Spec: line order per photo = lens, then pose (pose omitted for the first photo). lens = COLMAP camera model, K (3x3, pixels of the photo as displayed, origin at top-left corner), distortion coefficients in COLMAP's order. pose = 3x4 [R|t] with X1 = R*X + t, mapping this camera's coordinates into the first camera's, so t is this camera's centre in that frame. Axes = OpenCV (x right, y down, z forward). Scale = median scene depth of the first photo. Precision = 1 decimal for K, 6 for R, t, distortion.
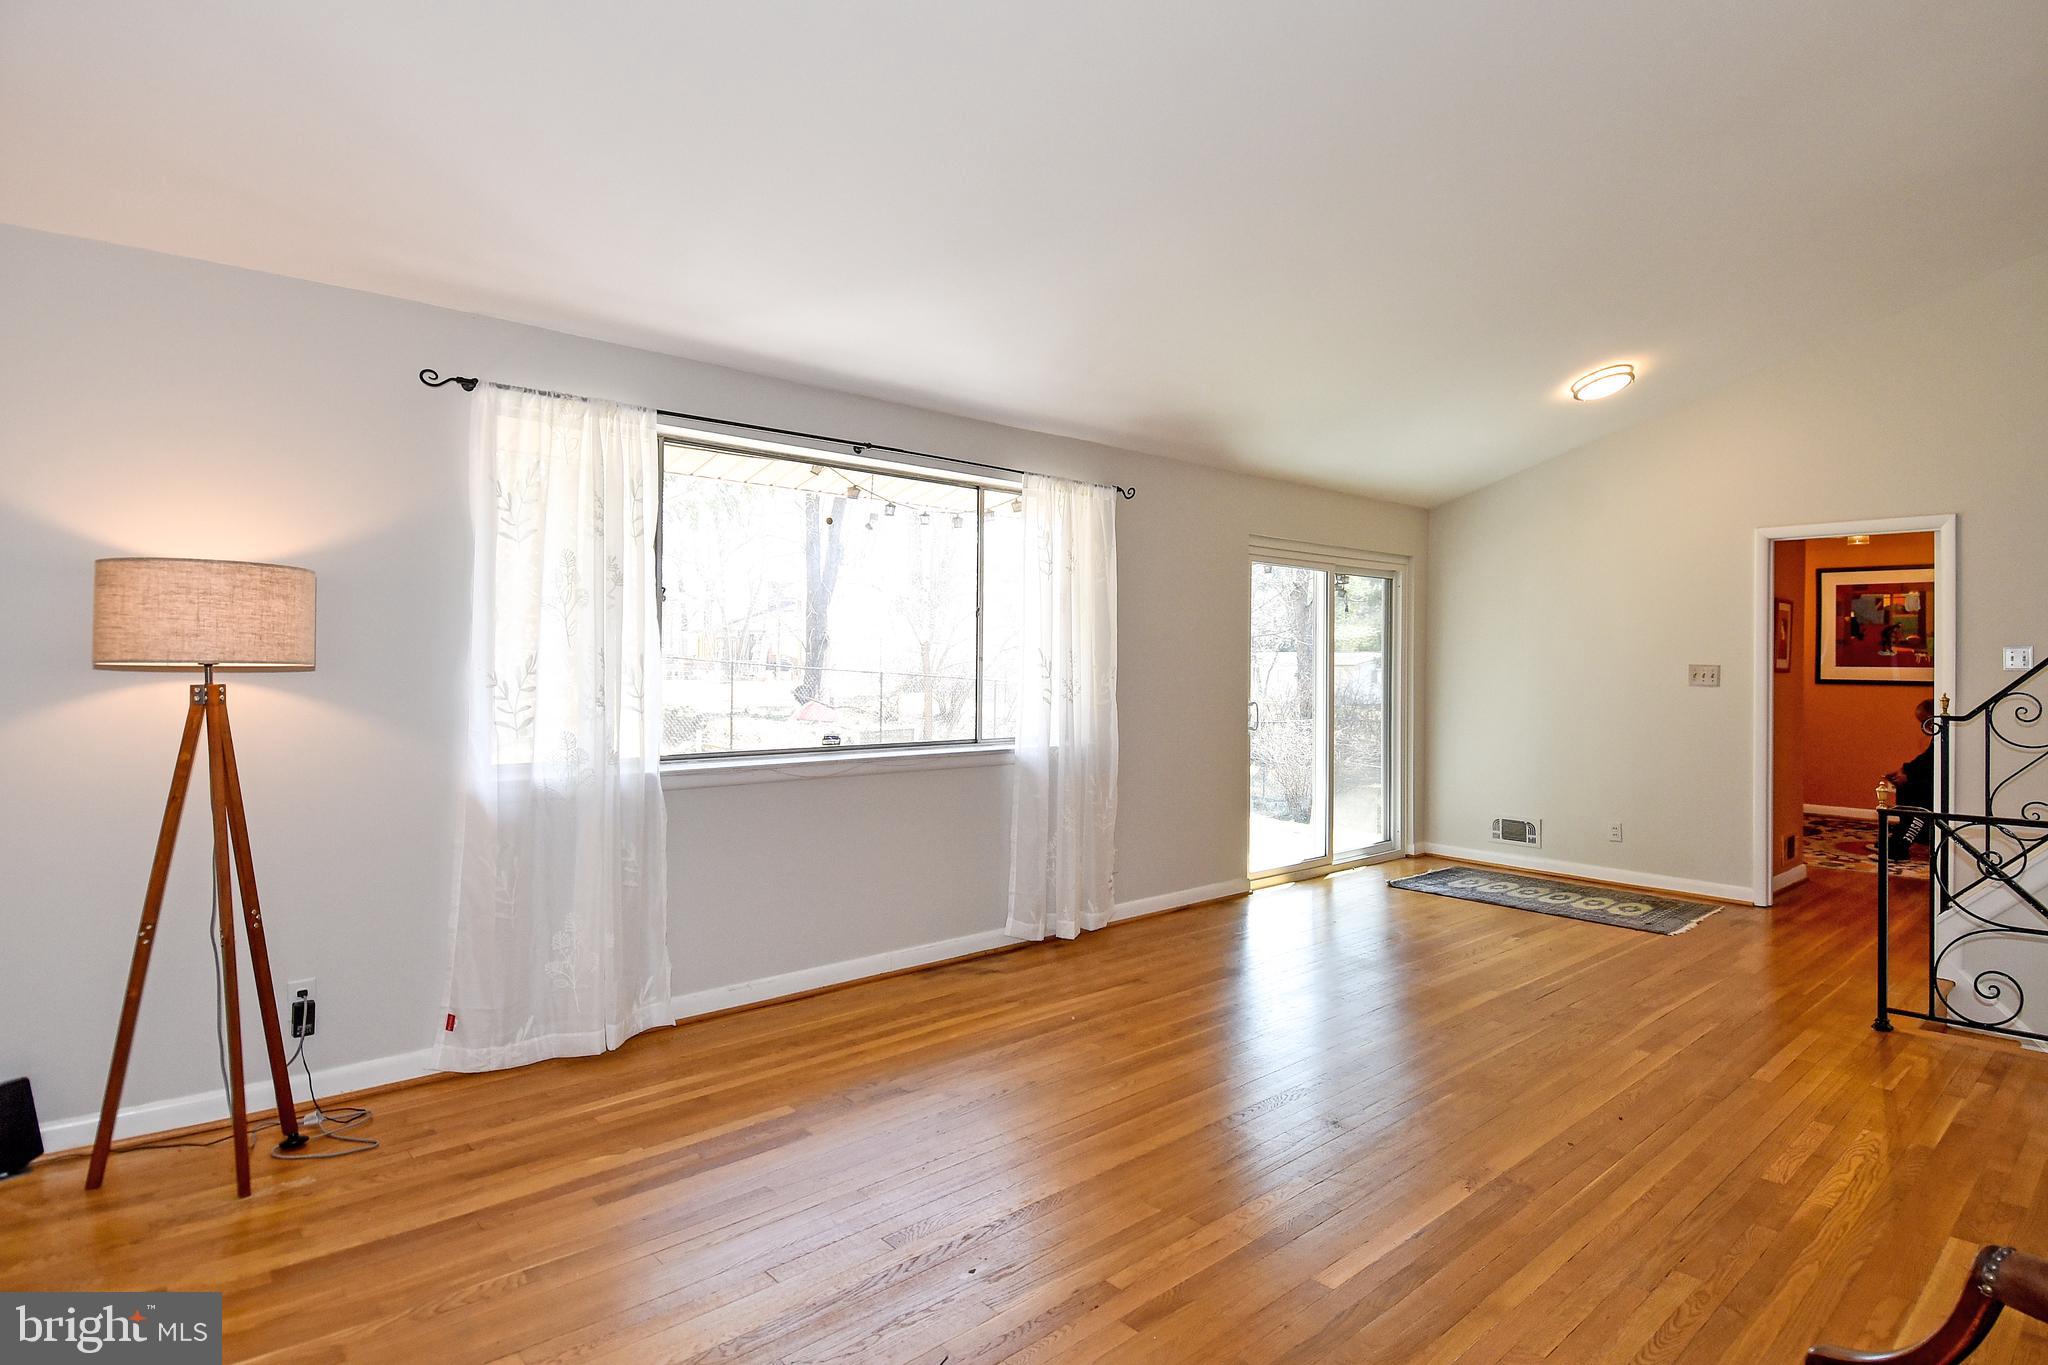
lens RADIAL K [[1088.4, 0, 1062.7], [0, 1088.4, 649.1], [0, 0, 1]] dist [0.059311, -0.063758]
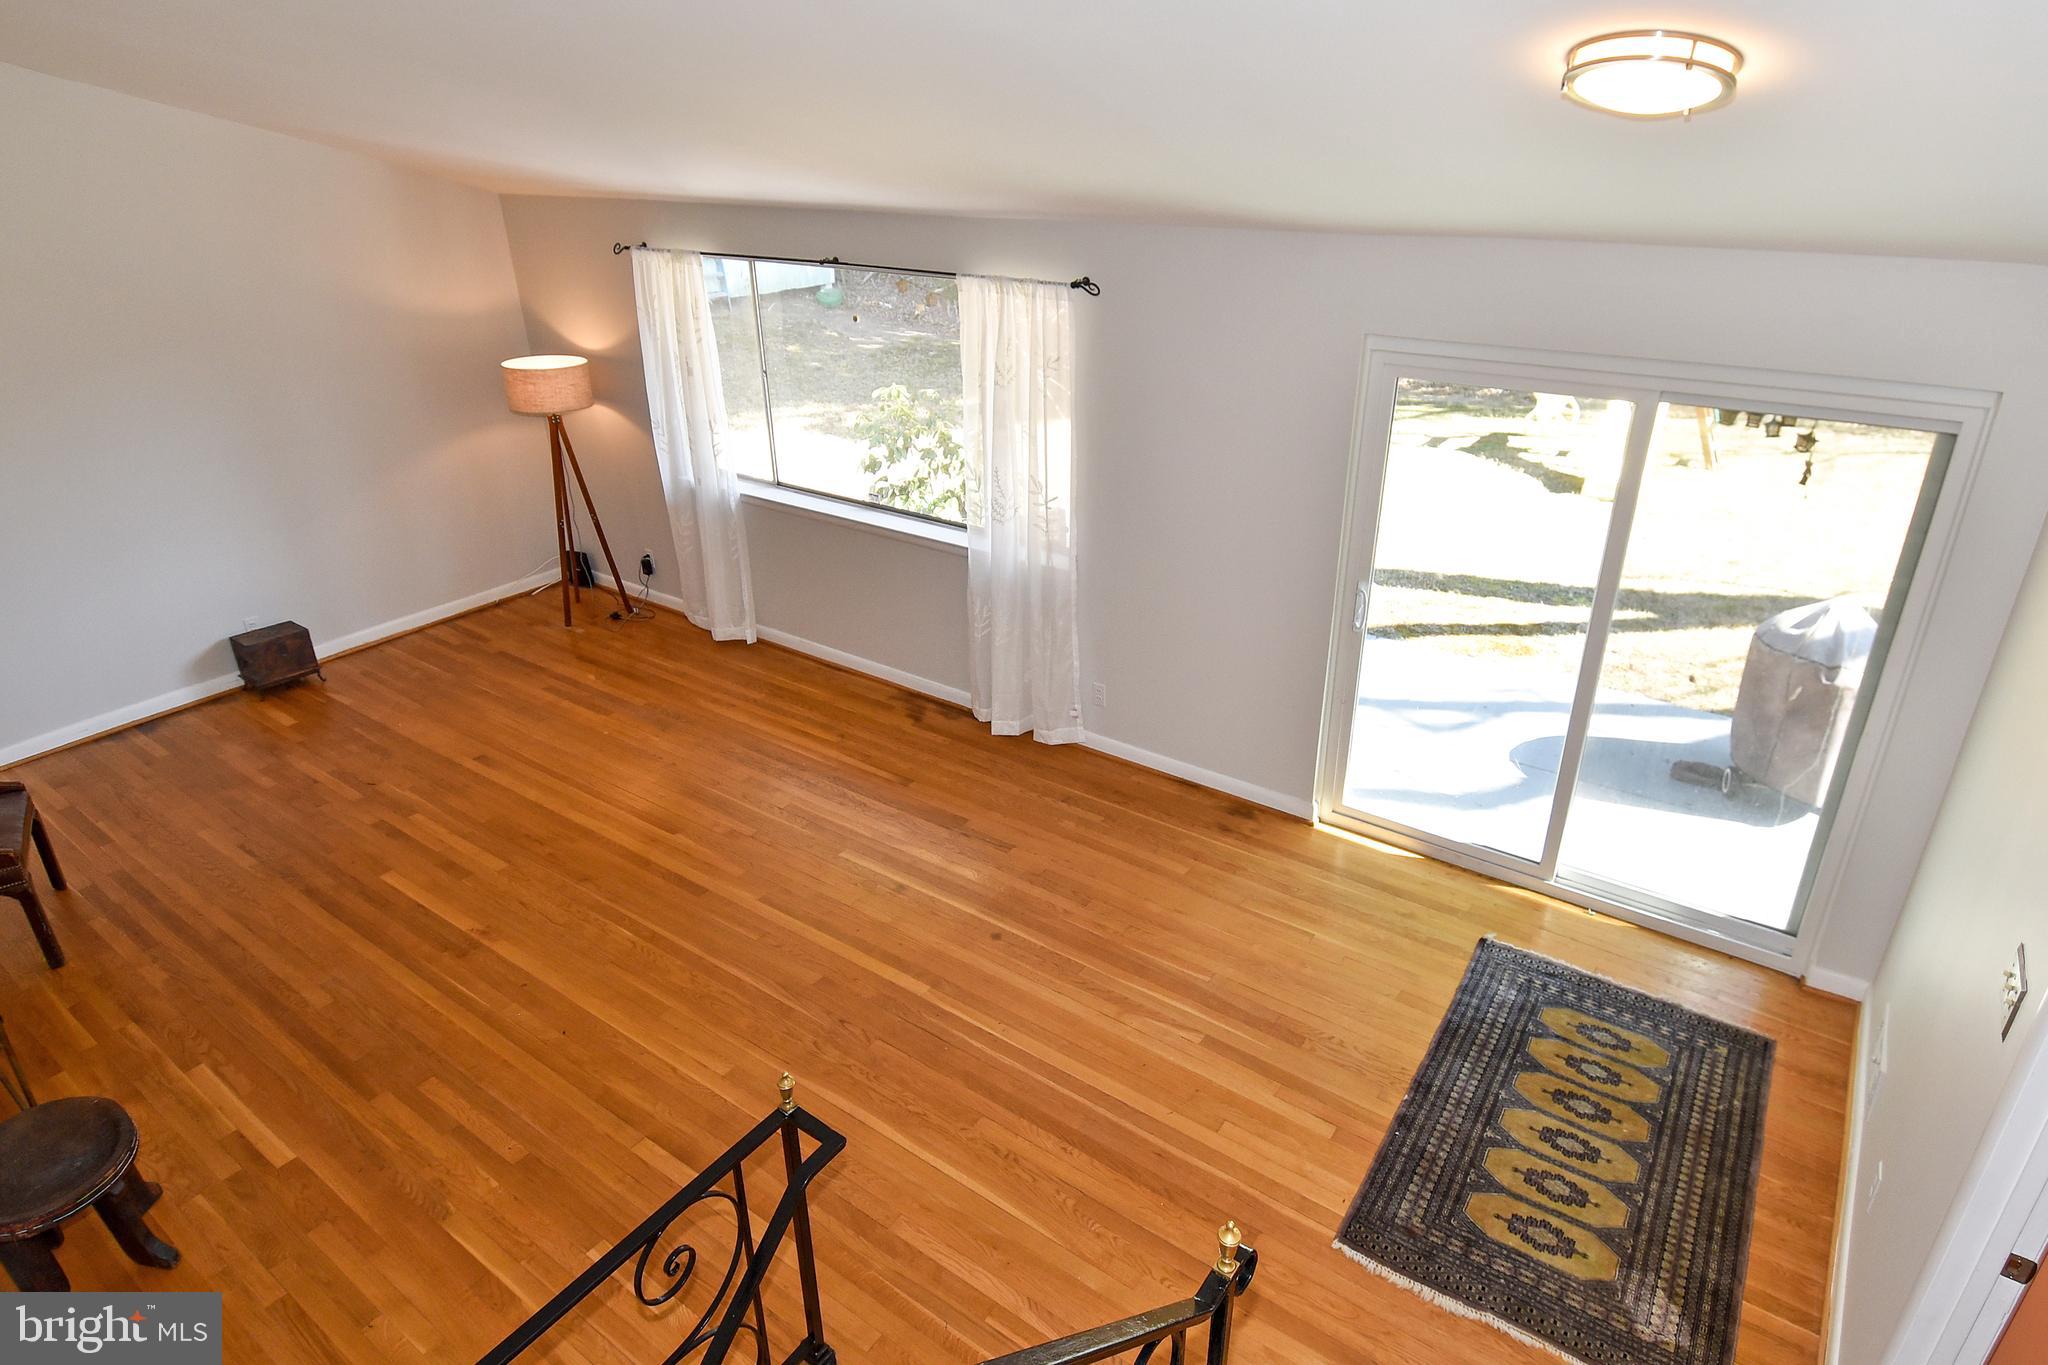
lens RADIAL K [[1088.4, 0, 1062.7], [0, 1088.4, 649.1], [0, 0, 1]] dist [0.059311, -0.063758]
pose [[0.214012, 0.378029, -0.900718, 1.342038], [0.012572, 0.920939, 0.389503, -0.327047], [0.976750, -0.094682, 0.192340, 1.187064]]
